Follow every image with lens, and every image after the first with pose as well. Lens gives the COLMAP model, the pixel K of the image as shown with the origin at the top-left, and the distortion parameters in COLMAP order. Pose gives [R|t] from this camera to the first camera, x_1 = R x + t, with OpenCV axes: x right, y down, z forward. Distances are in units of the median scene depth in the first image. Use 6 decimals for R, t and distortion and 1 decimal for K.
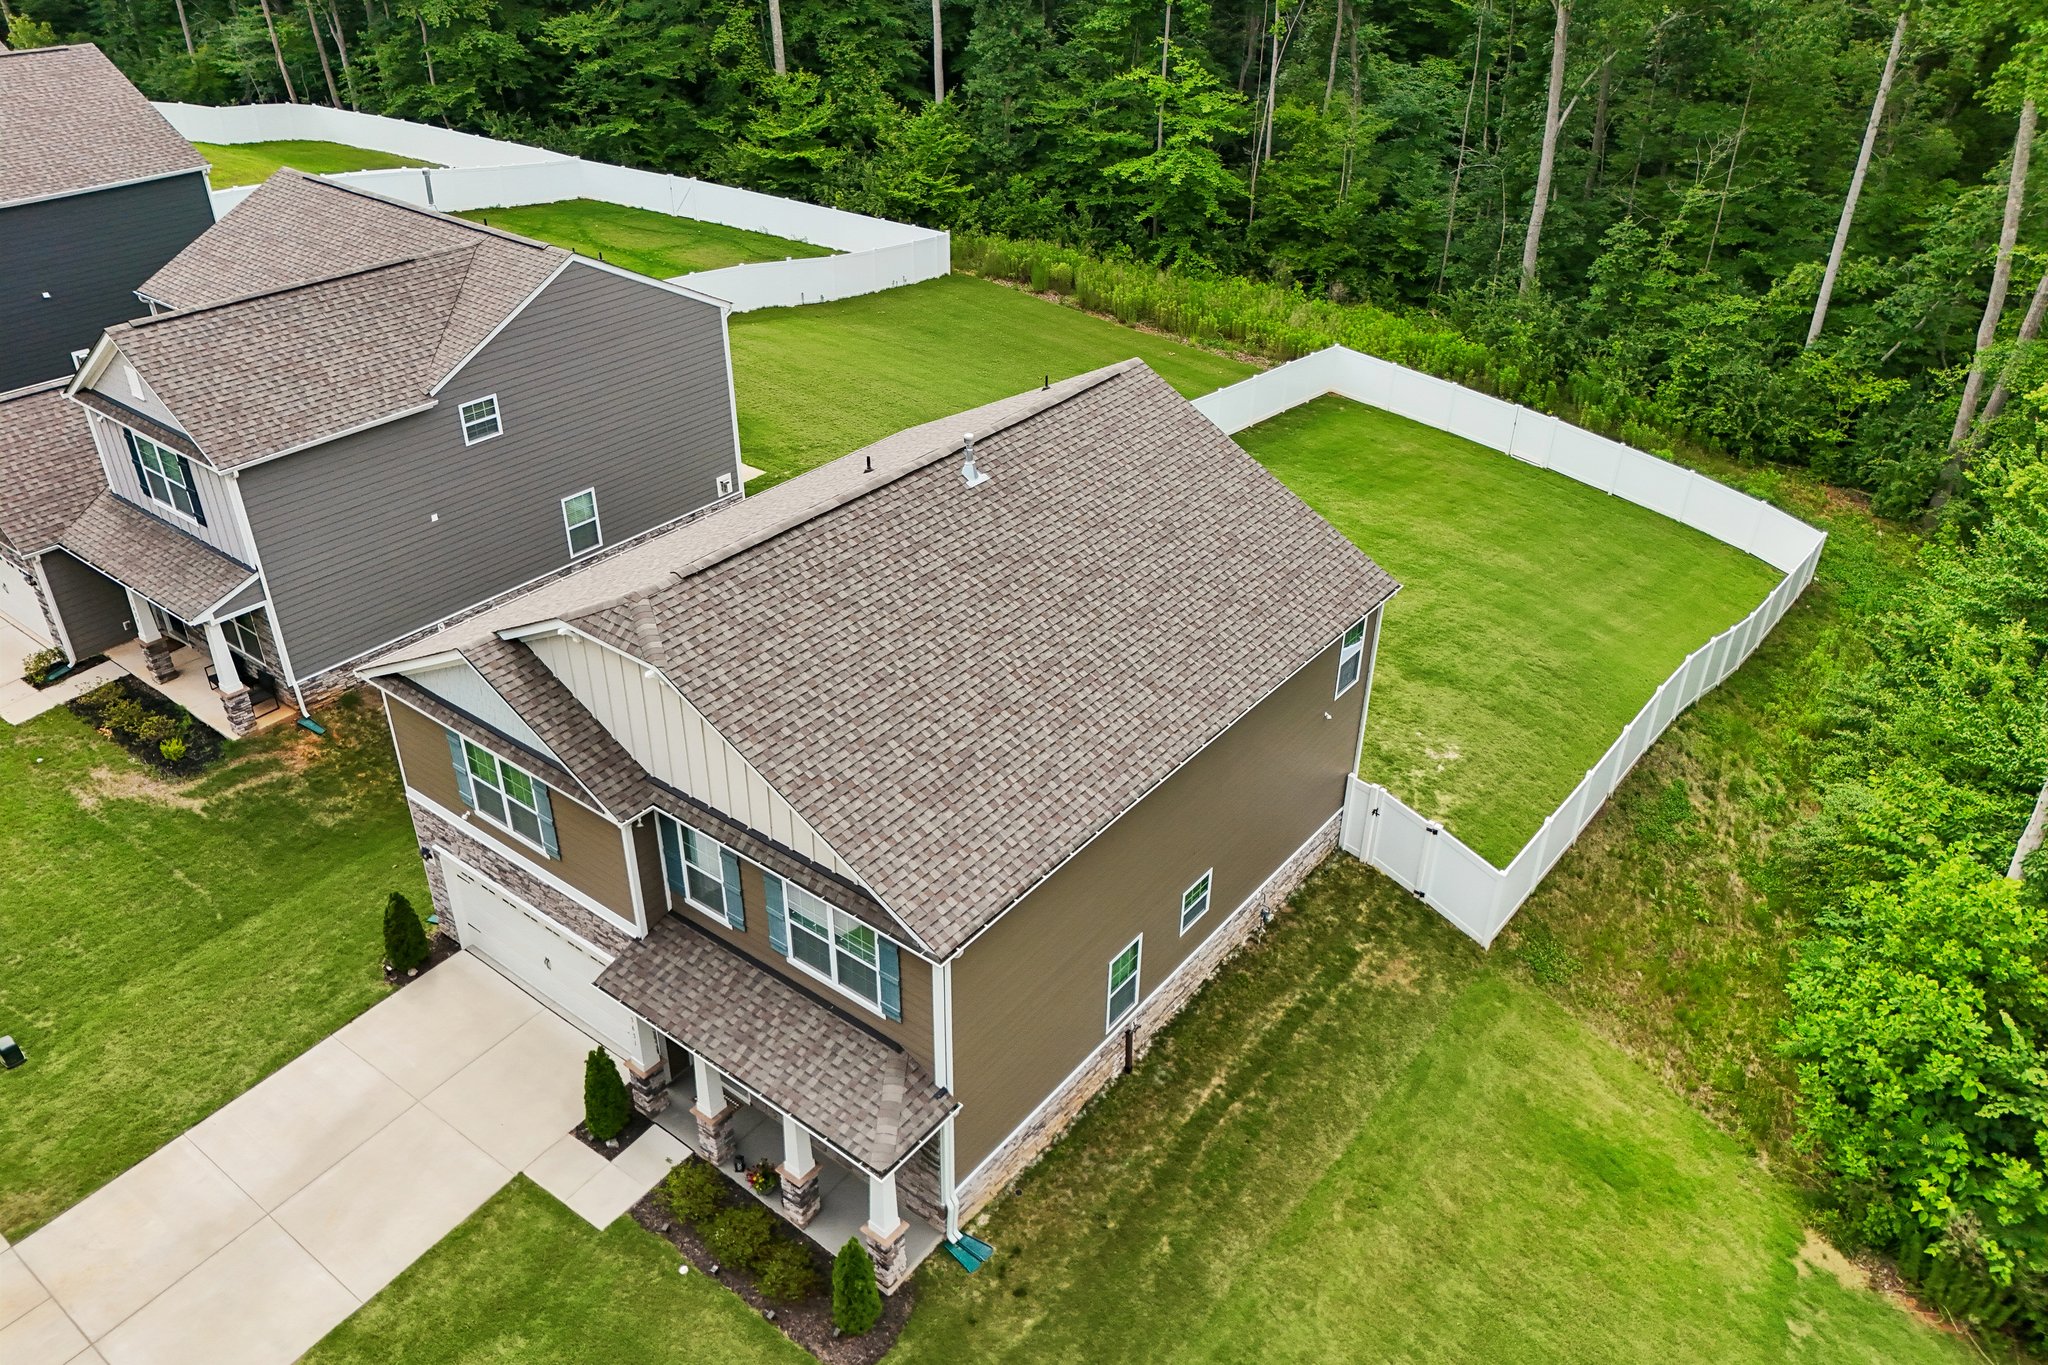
lens RADIAL K [[1524.4, 0, 1019.9], [0, 1524.4, 681.2], [0, 0, 1]] dist [0.061119, -0.052263]
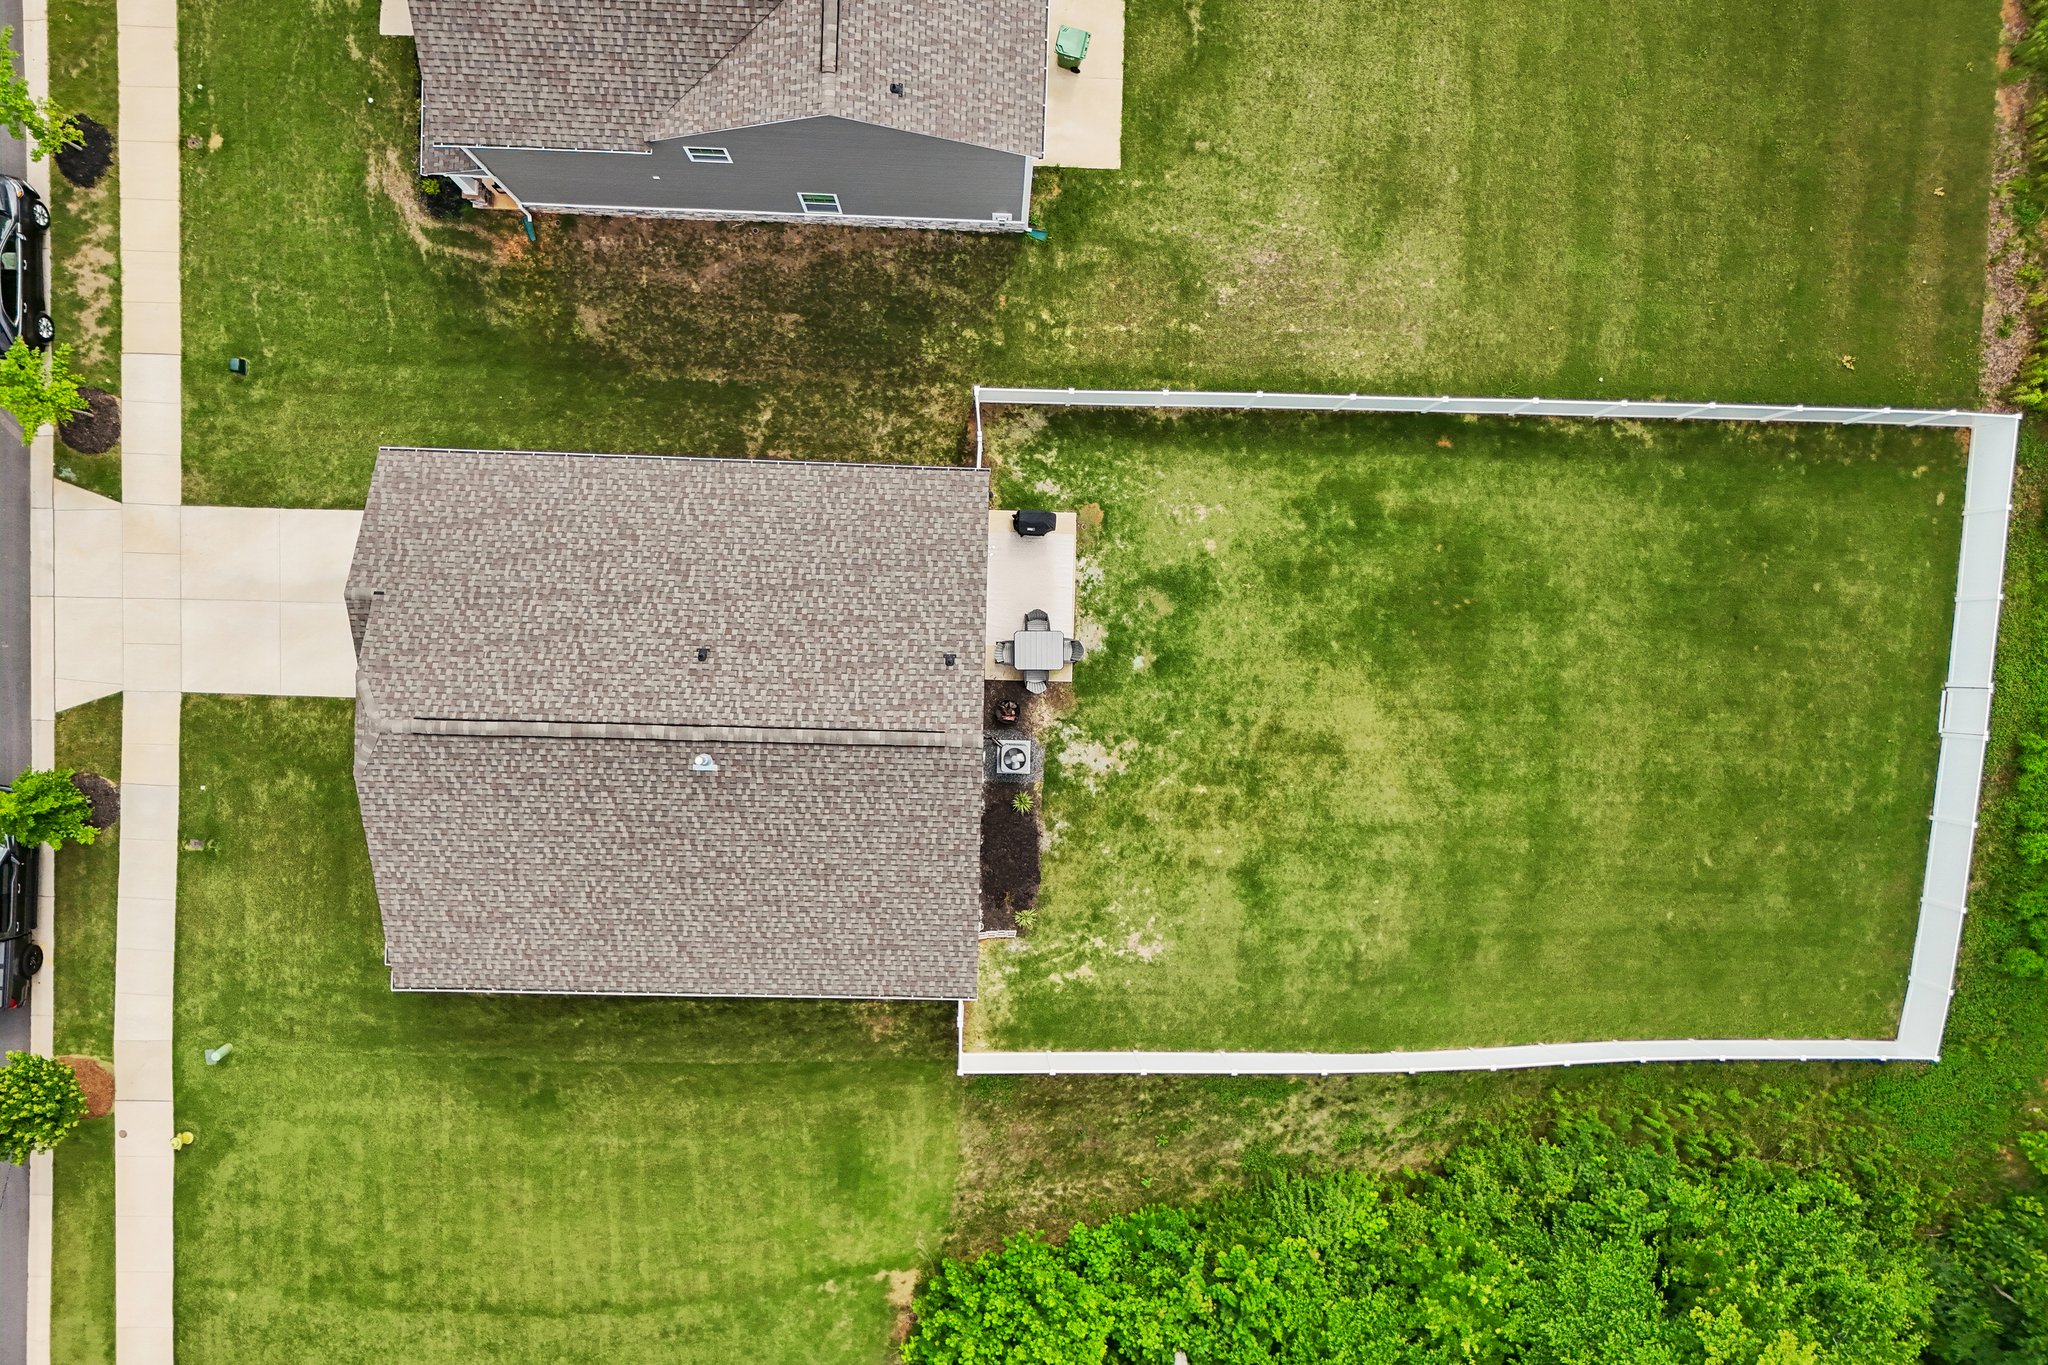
lens RADIAL K [[1524.4, 0, 1020.9], [0, 1524.4, 684.8], [0, 0, 1]] dist [0.061119, -0.052263]
pose [[0.592566, 0.805455, 0.010405, 0.054282], [-0.430277, 0.305578, 0.849402, -1.230528], [0.680976, -0.507804, 0.527643, 0.512219]]
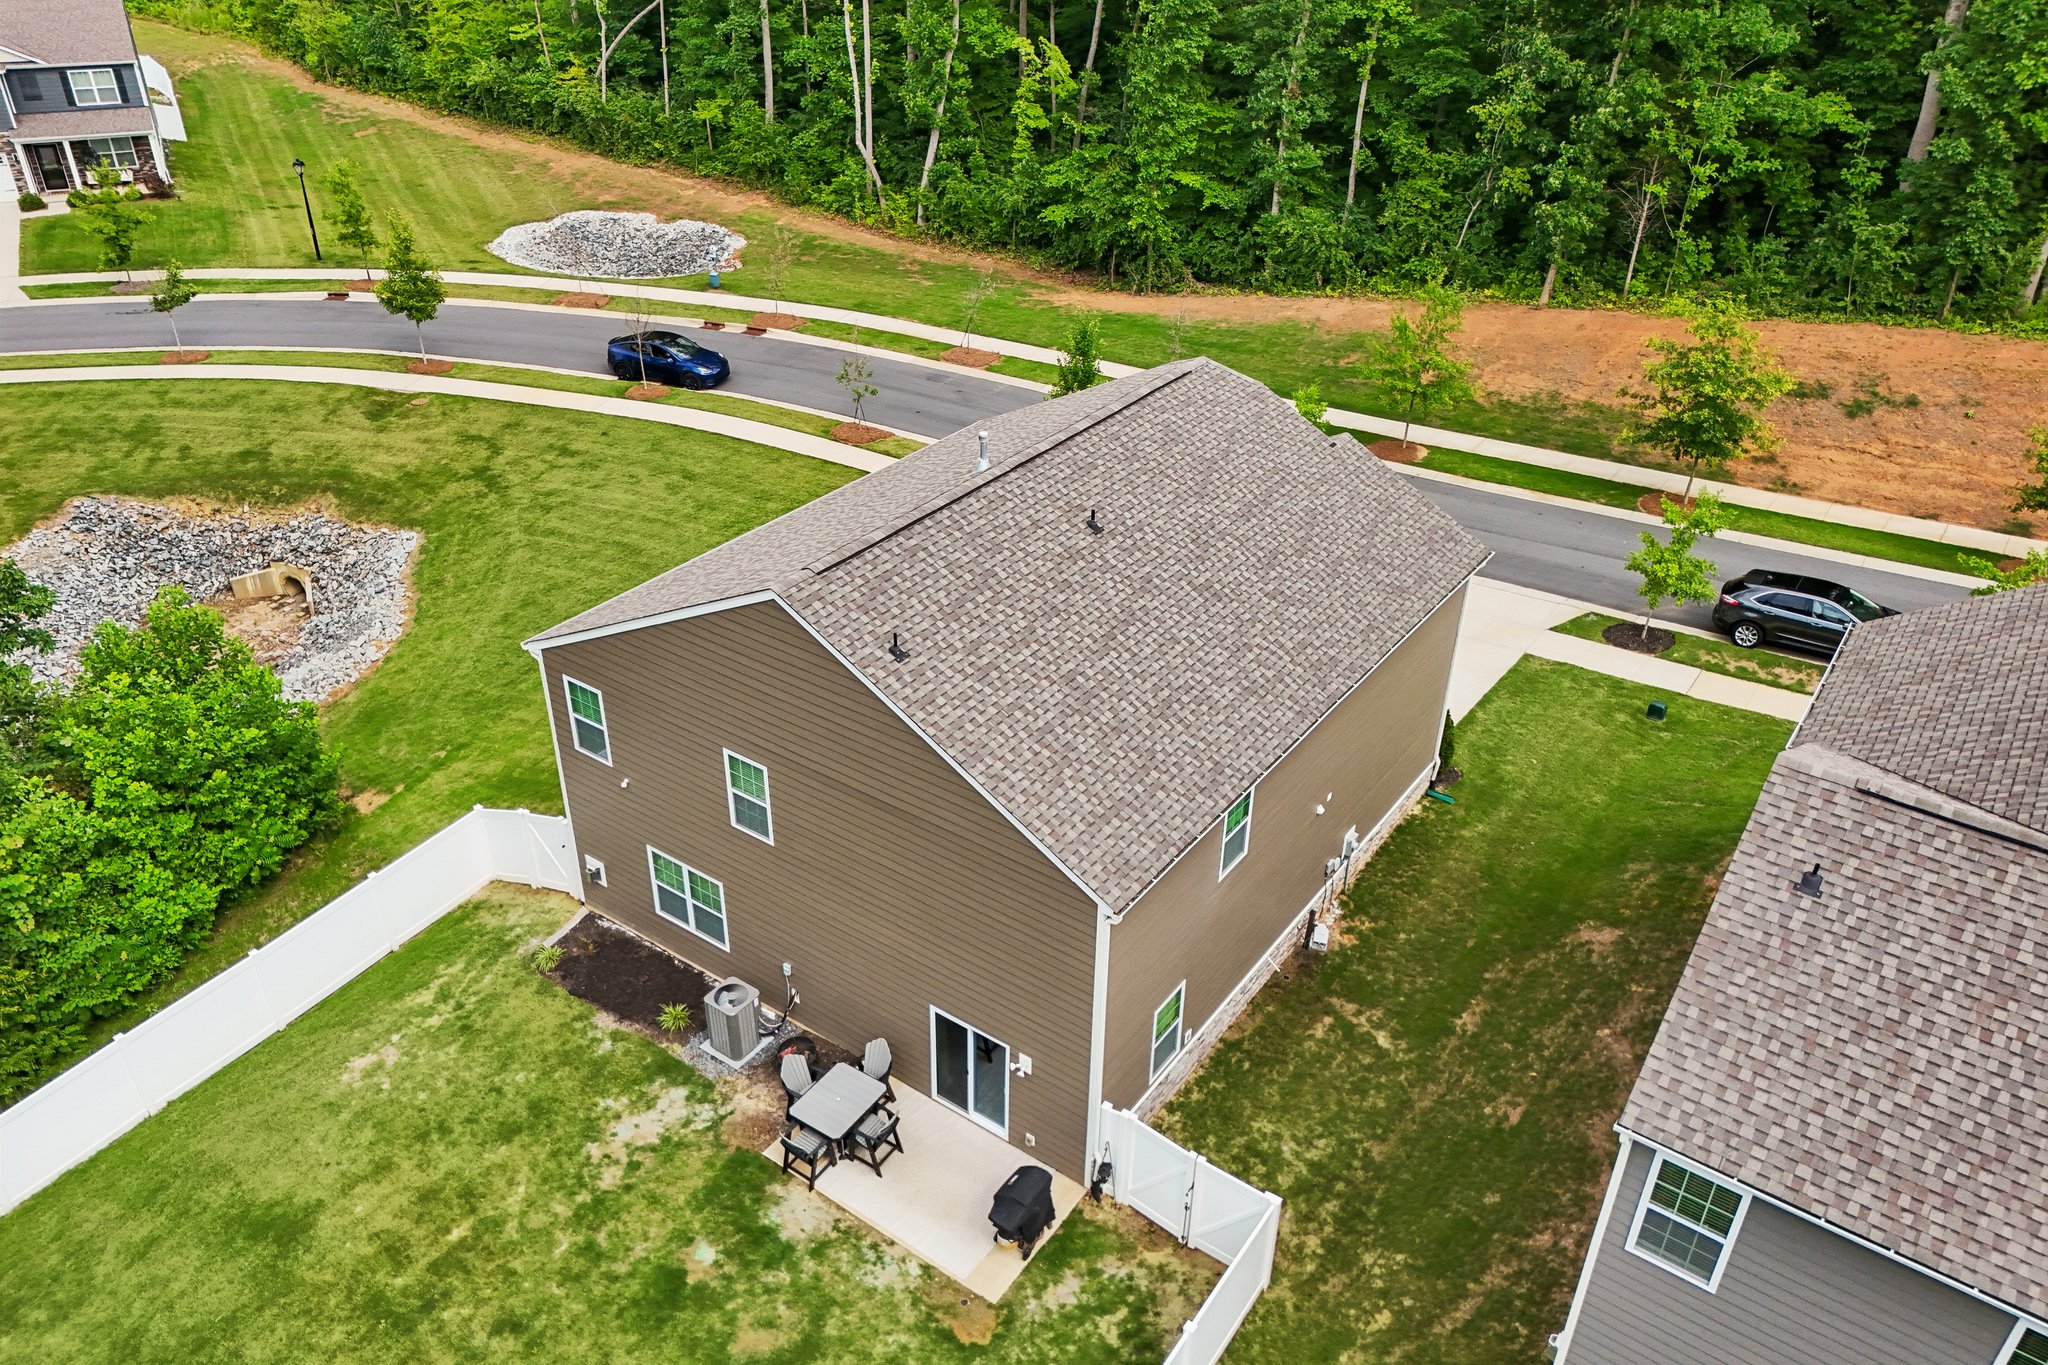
lens RADIAL K [[1524.4, 0, 1036.0], [0, 1524.4, 680.0], [0, 0, 1]] dist [0.061119, -0.052263]
pose [[-0.998202, -0.001454, -0.059924, -0.005687], [-0.053931, 0.458123, 0.887251, -0.910562], [0.026162, 0.888887, -0.457378, 1.480990]]
